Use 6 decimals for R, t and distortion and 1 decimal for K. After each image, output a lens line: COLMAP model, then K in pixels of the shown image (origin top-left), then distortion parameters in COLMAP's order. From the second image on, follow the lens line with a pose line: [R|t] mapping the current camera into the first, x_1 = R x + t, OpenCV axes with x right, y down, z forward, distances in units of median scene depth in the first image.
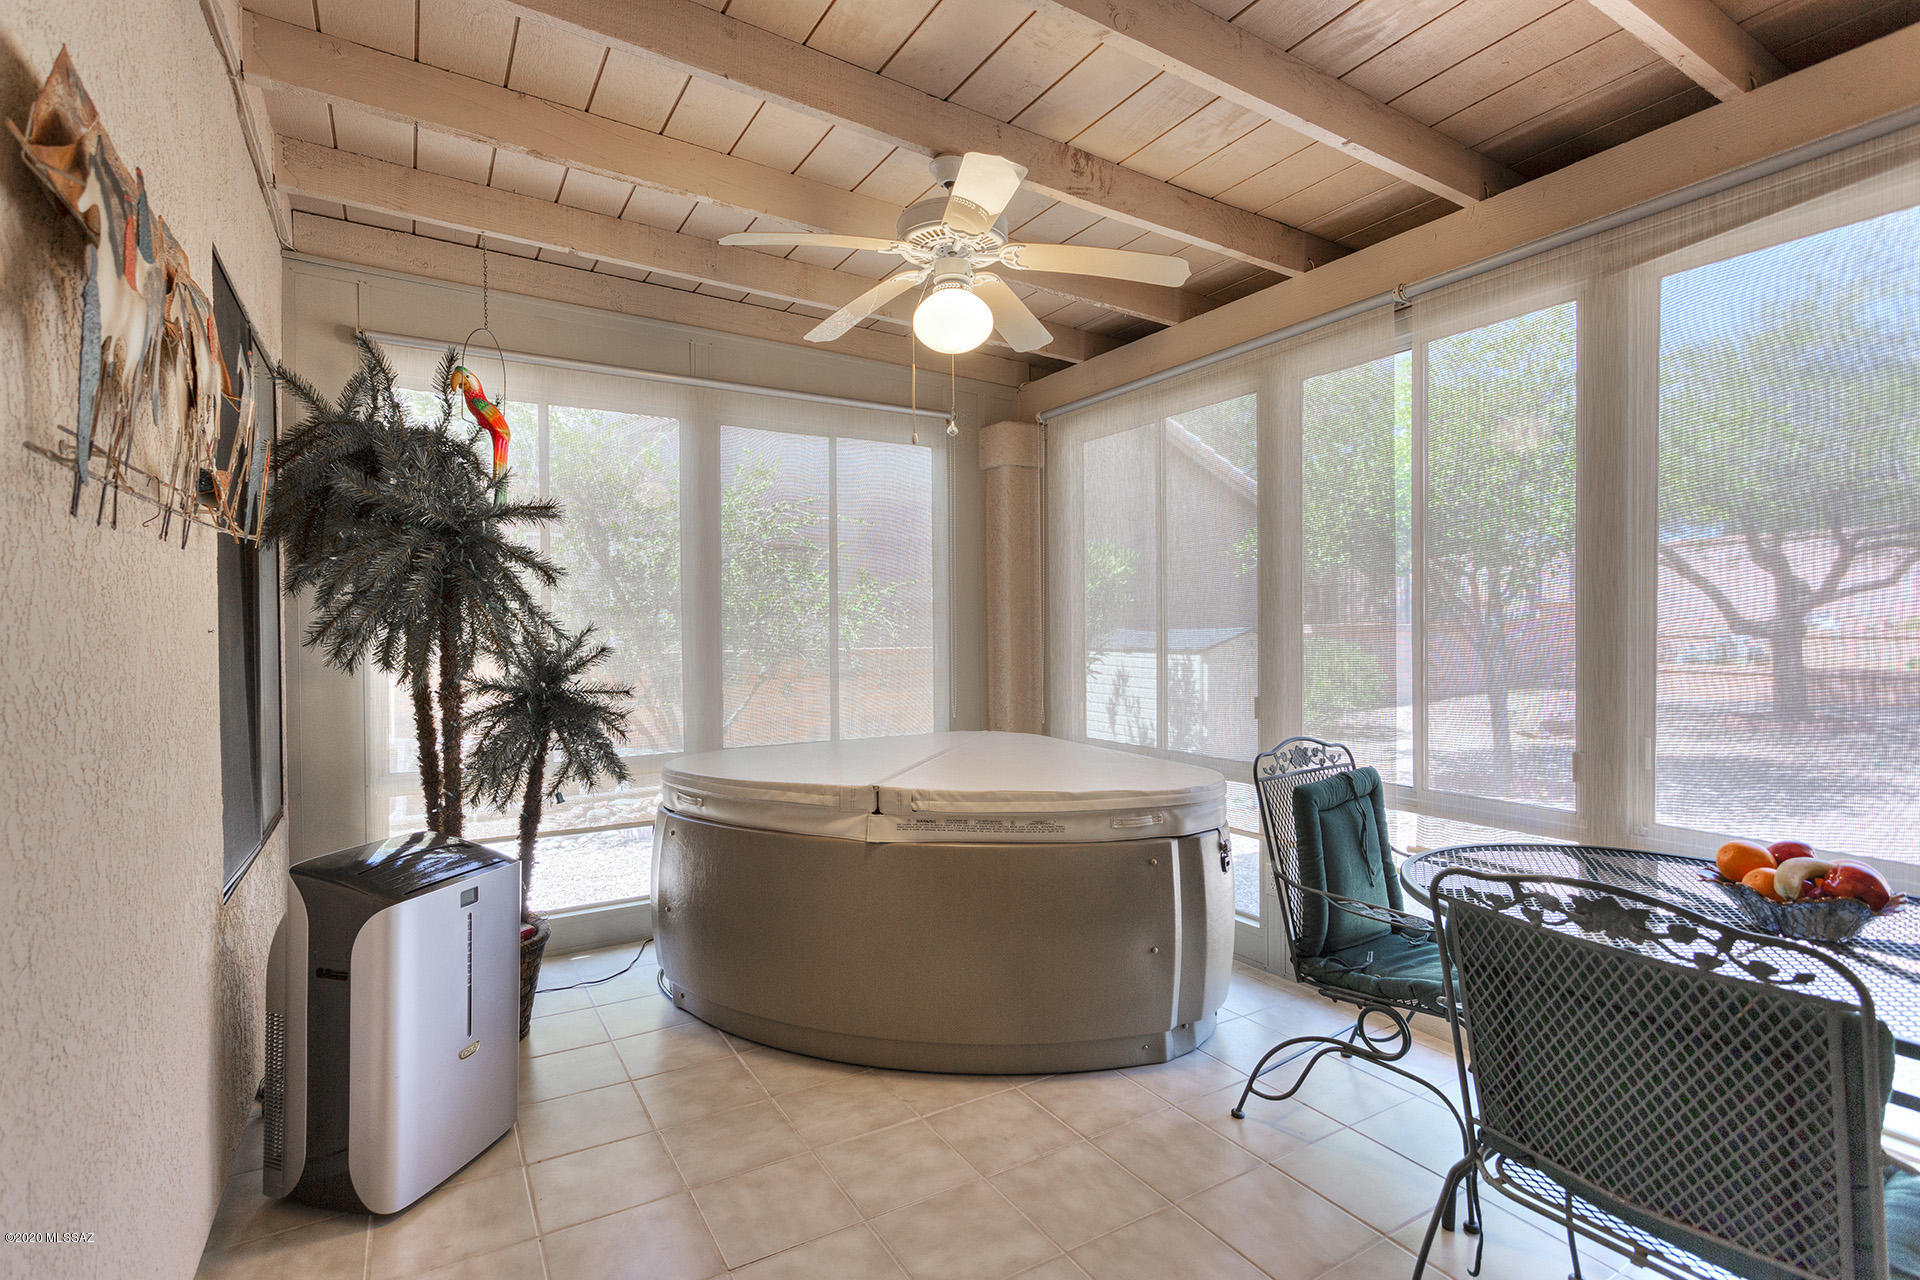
lens RADIAL K [[907.7, 0, 959.9], [0, 907.7, 650.8], [0, 0, 1]] dist [0.003022, 0.000744]
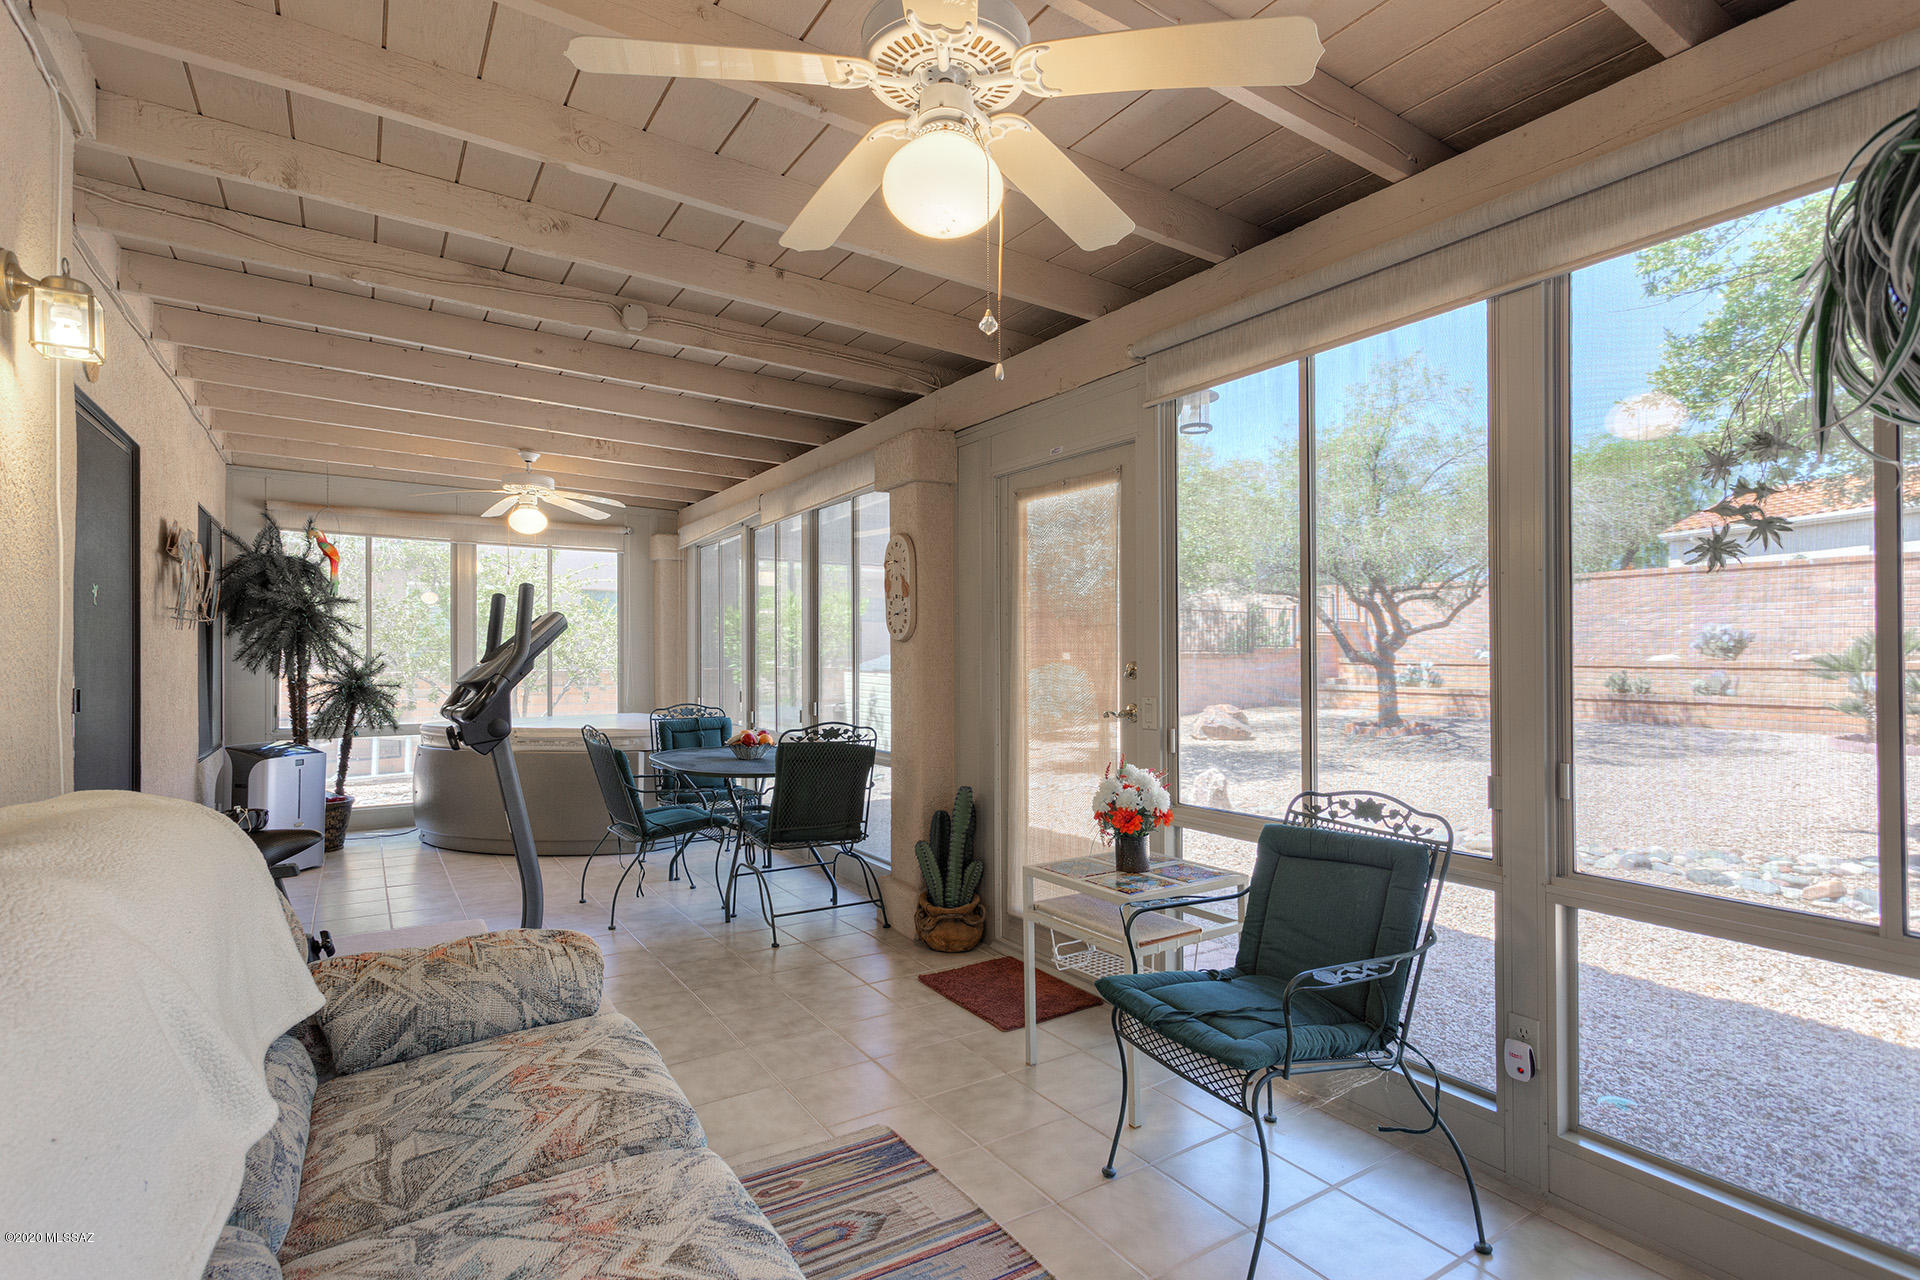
lens RADIAL K [[907.7, 0, 955.2], [0, 907.7, 668.9], [0, 0, 1]] dist [0.003022, 0.000744]
pose [[0.999153, 0.004592, 0.040894, 0.841767], [-0.004072, 0.999910, -0.012790, 0.029632], [-0.040949, 0.012613, 0.999082, -1.145231]]
